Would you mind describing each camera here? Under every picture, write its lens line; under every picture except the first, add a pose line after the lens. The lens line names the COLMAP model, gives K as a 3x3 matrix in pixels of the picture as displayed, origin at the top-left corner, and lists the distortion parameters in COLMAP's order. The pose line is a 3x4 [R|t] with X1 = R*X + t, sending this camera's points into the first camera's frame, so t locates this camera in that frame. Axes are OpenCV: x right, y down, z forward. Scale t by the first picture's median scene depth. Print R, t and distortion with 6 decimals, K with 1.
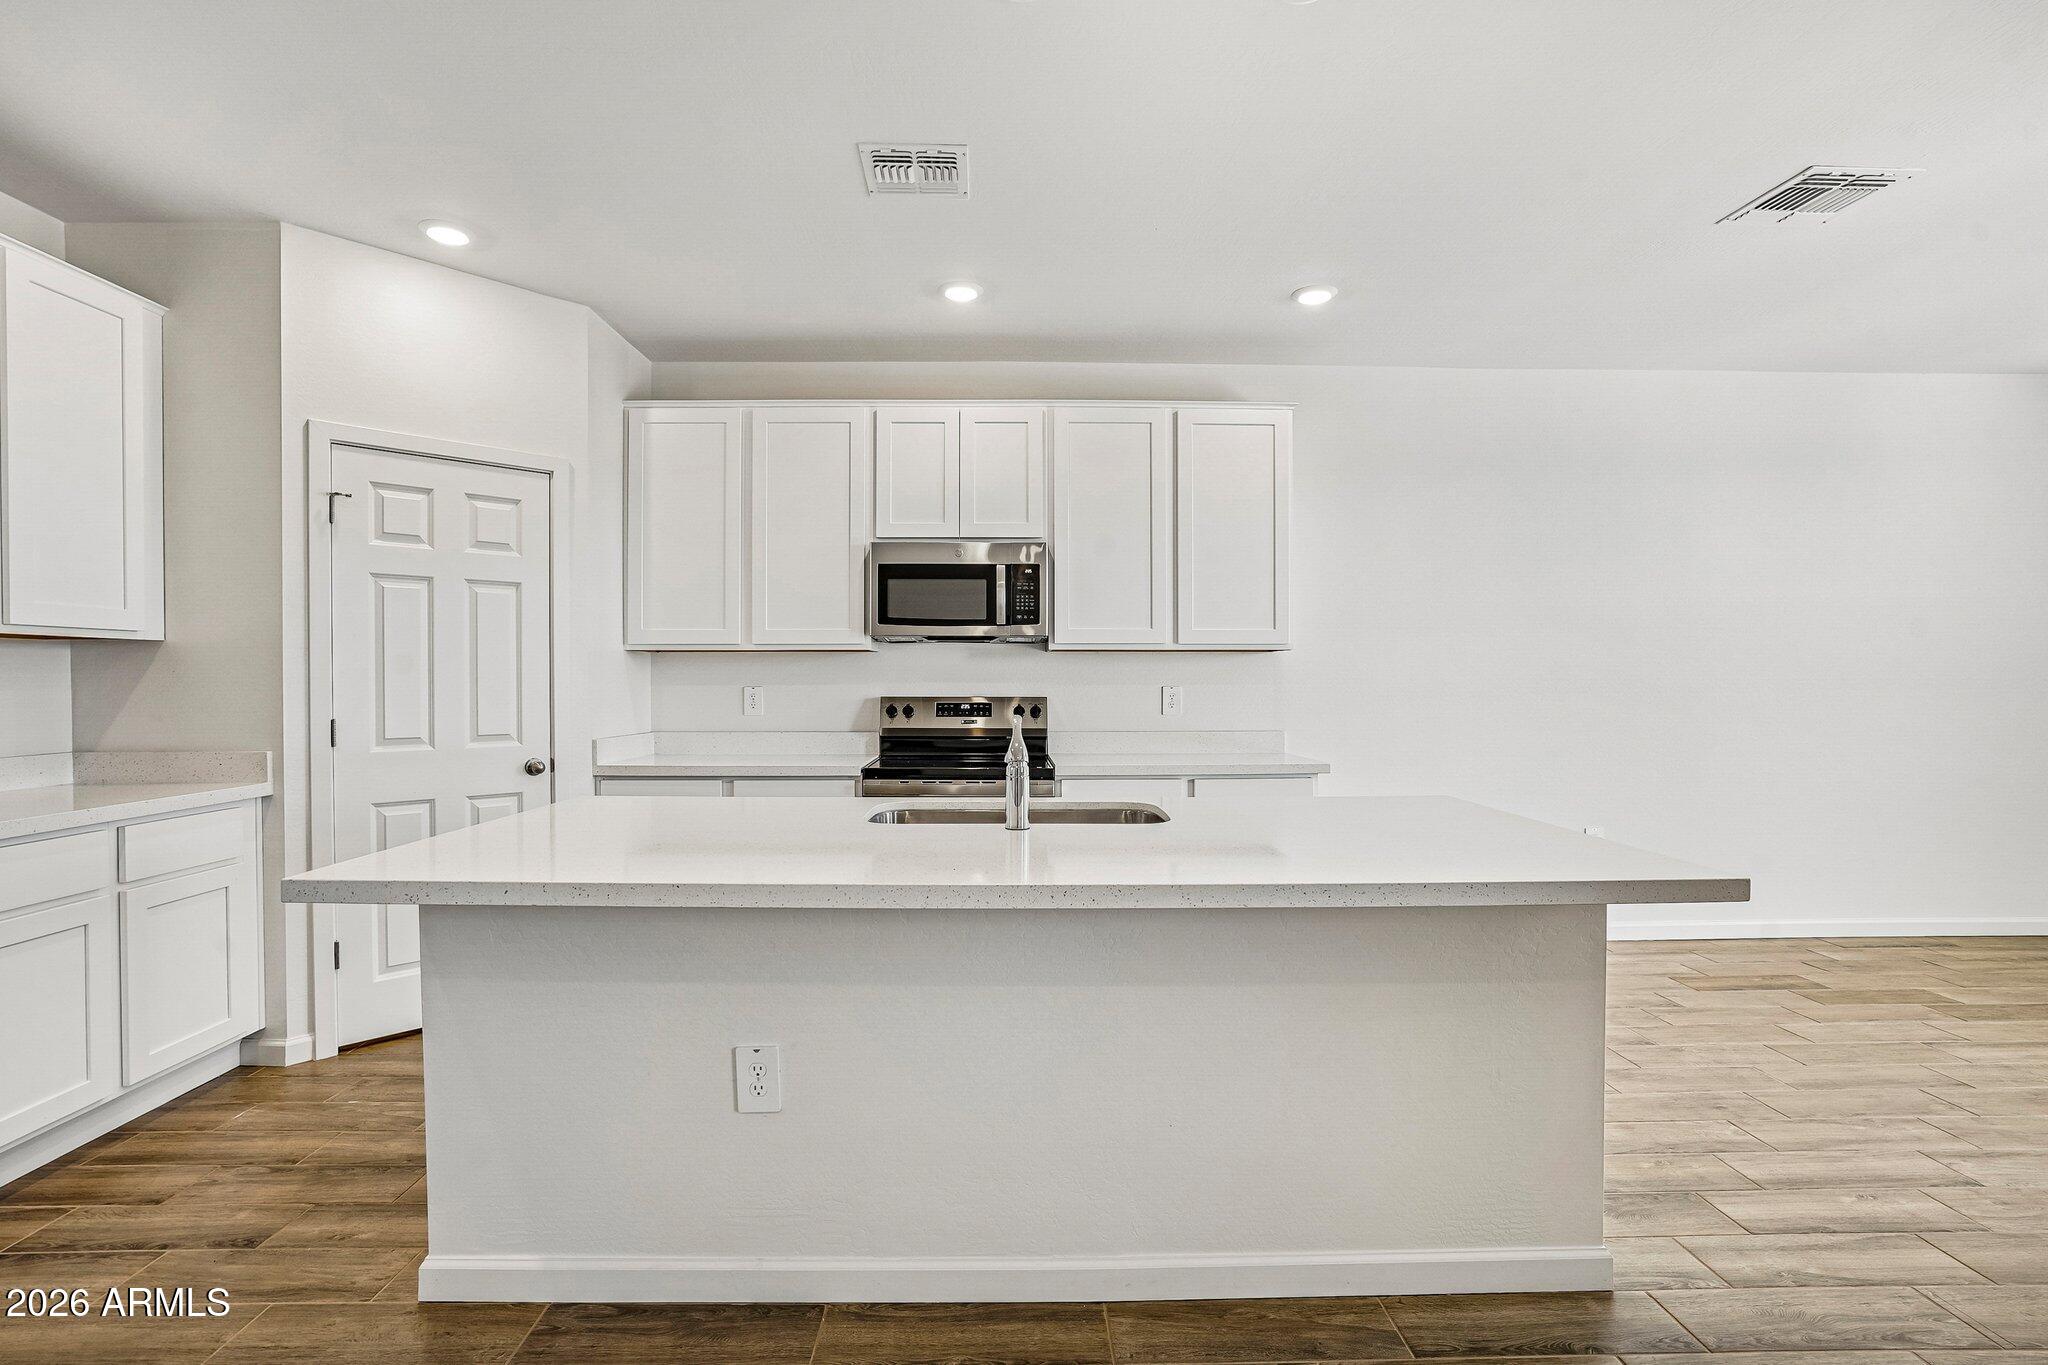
lens RADIAL K [[985.0, 0, 1015.8], [0, 985.0, 691.6], [0, 0, 1]] dist [-0.049497, 0.023921]
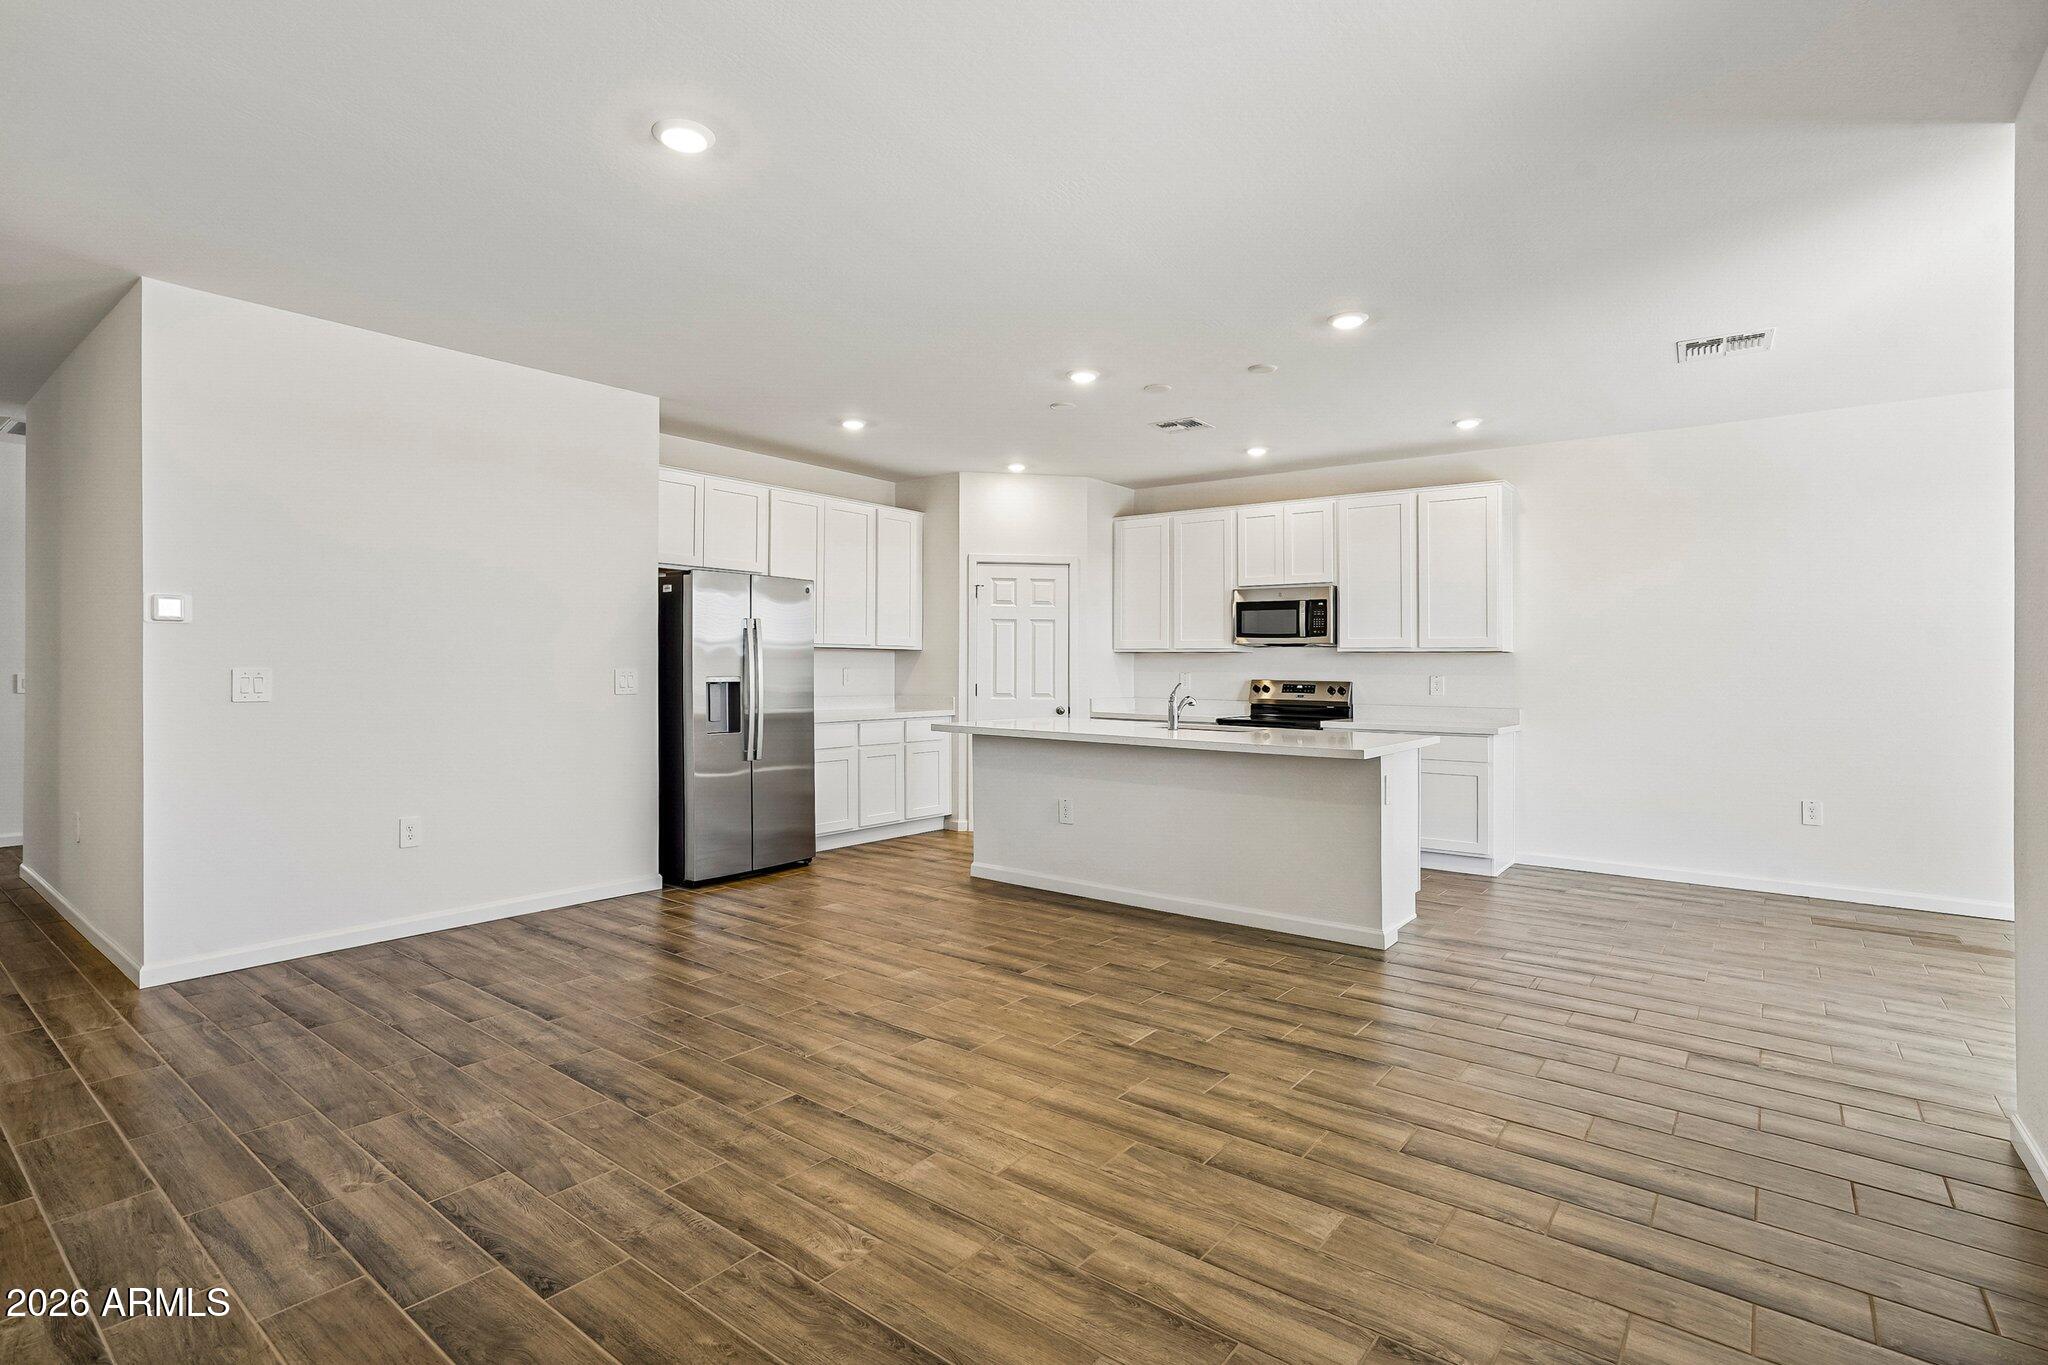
lens RADIAL K [[1026.8, 0, 1017.5], [0, 1026.8, 644.5], [0, 0, 1]] dist [-0.046587, 0.027194]
pose [[0.783546, -0.006551, -0.621299, 0.675109], [-0.017939, 0.999289, -0.033161, 0.010773], [0.621074, 0.037129, 0.782872, -0.644102]]
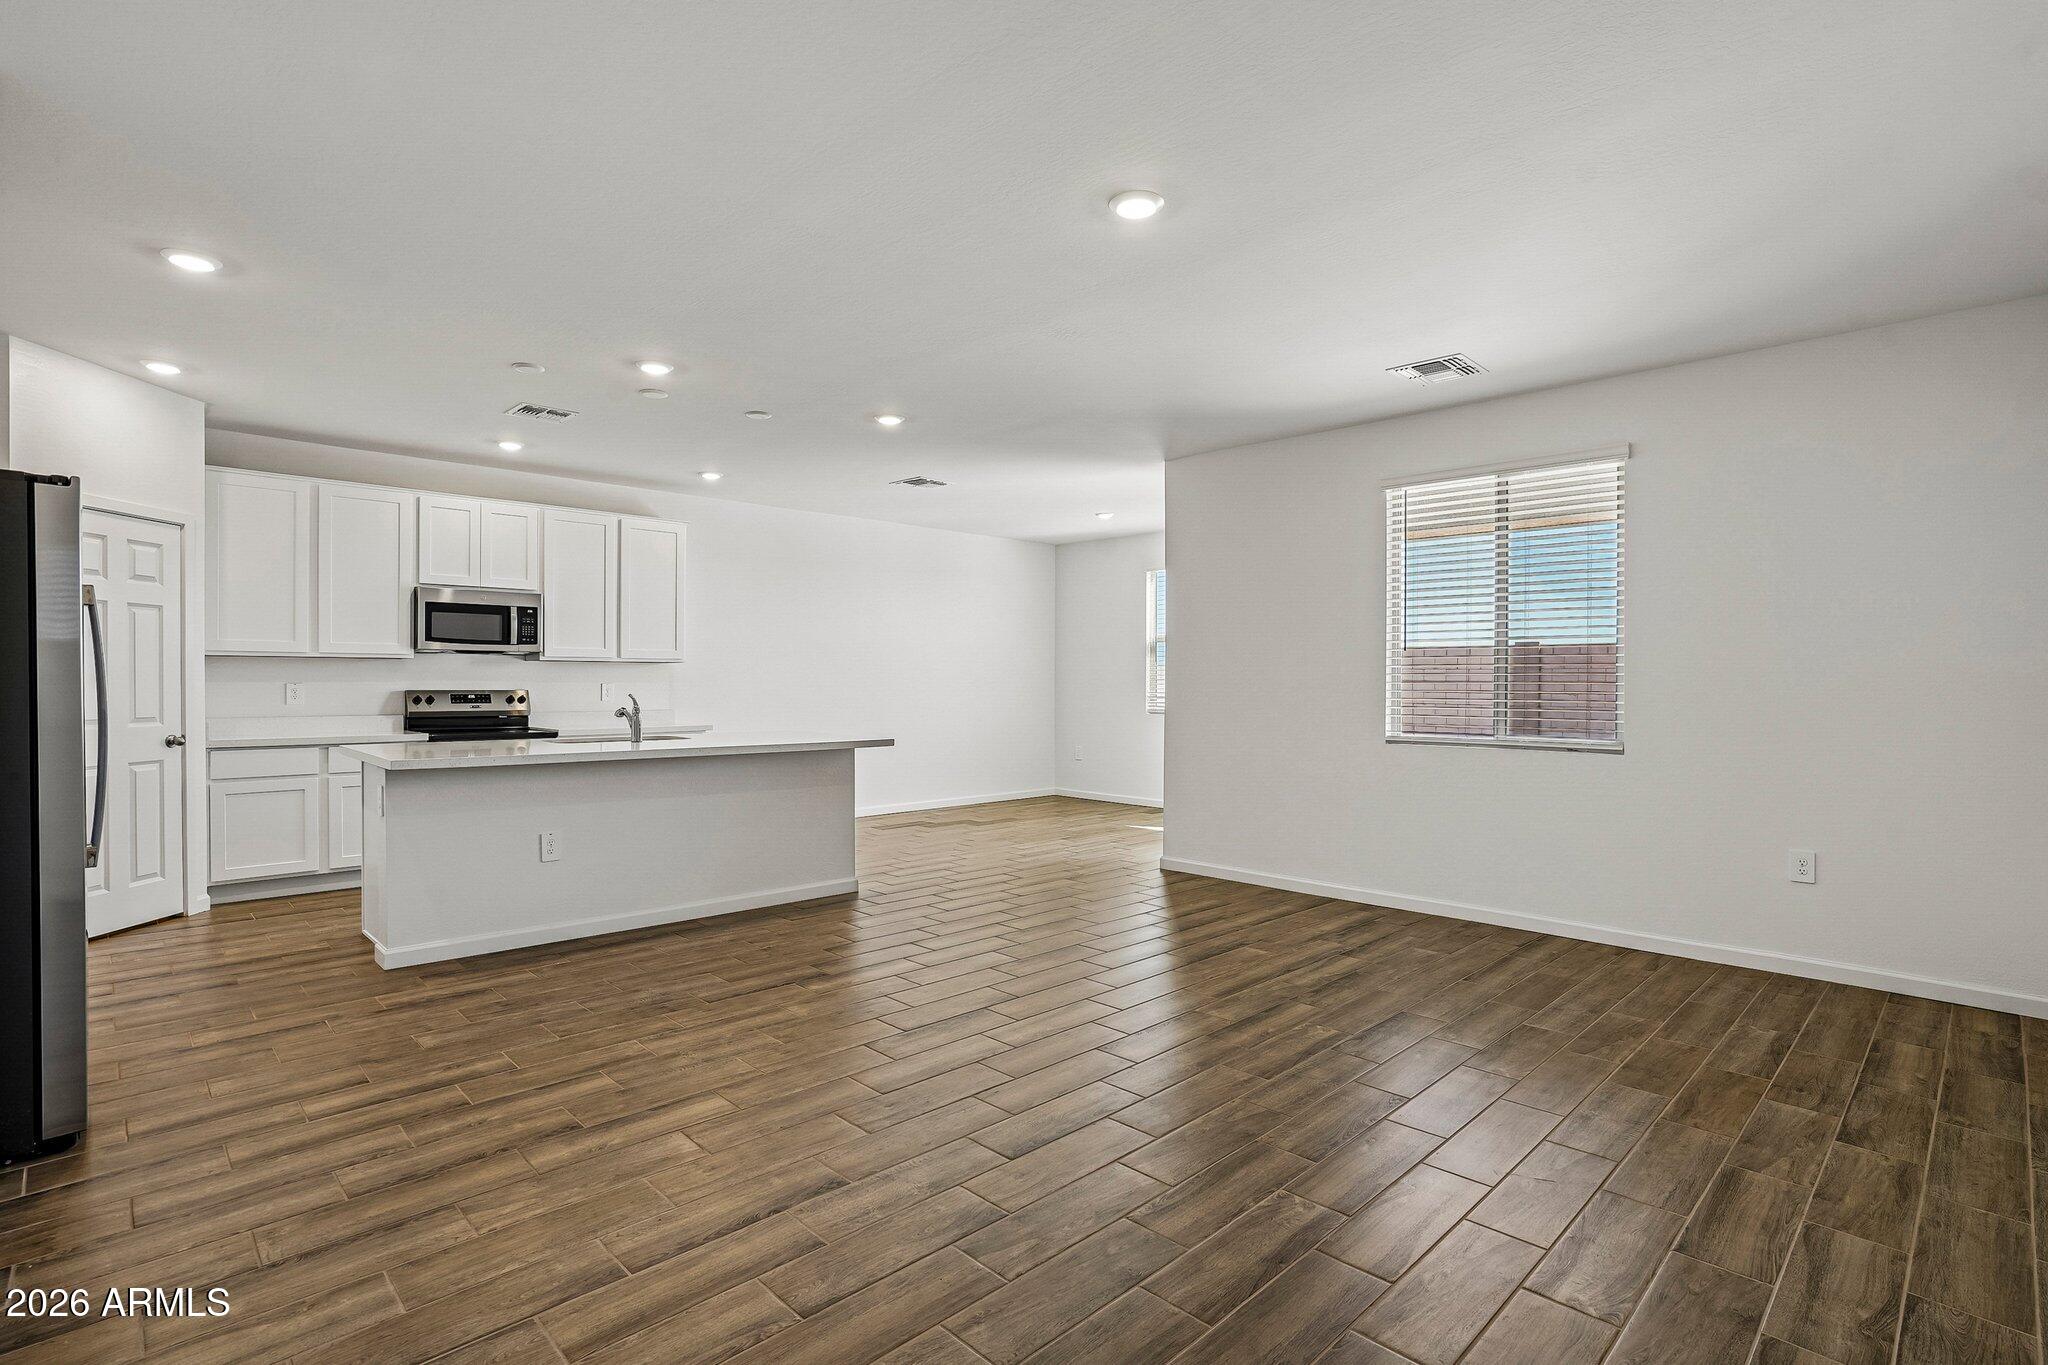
lens RADIAL K [[965.1, 0, 1063.7], [0, 965.1, 683.0], [0, 0, 1]] dist [-0.055077, 0.016490]
pose [[0.699780, 0.001967, 0.714355, -0.485152], [0.004225, 0.999967, -0.006892, 0.008867], [-0.714345, 0.007841, 0.699749, -0.705307]]
